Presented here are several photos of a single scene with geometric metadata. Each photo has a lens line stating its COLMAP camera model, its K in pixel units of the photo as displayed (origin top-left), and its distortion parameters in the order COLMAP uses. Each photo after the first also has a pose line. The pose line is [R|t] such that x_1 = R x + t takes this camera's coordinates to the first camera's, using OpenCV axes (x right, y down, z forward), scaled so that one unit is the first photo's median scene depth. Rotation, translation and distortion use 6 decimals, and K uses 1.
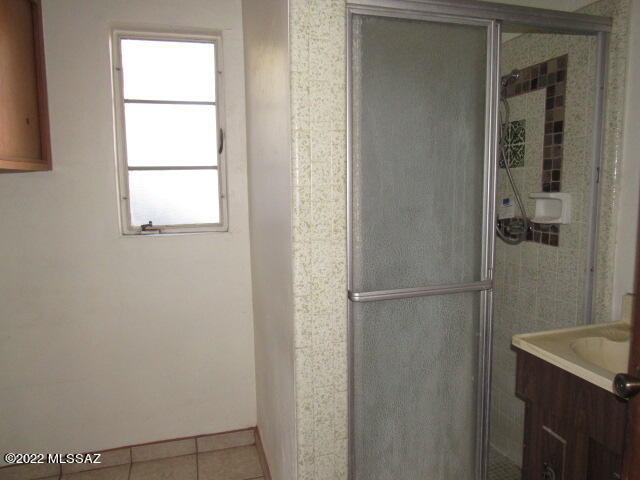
lens RADIAL K [[465.9, 0, 320.0], [0, 465.9, 240.0], [0, 0, 1]] dist [-0.010361, -0.000982]
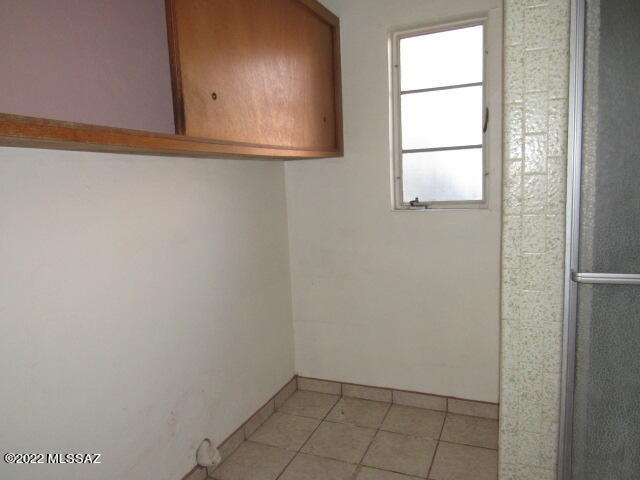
lens RADIAL K [[465.9, 0, 320.0], [0, 465.9, 240.0], [0, 0, 1]] dist [-0.010361, -0.000982]
pose [[0.776358, 0.063163, -0.627120, 0.259524], [-0.040752, 0.997914, 0.050060, 0.023347], [0.628974, -0.013308, 0.777313, -0.044348]]
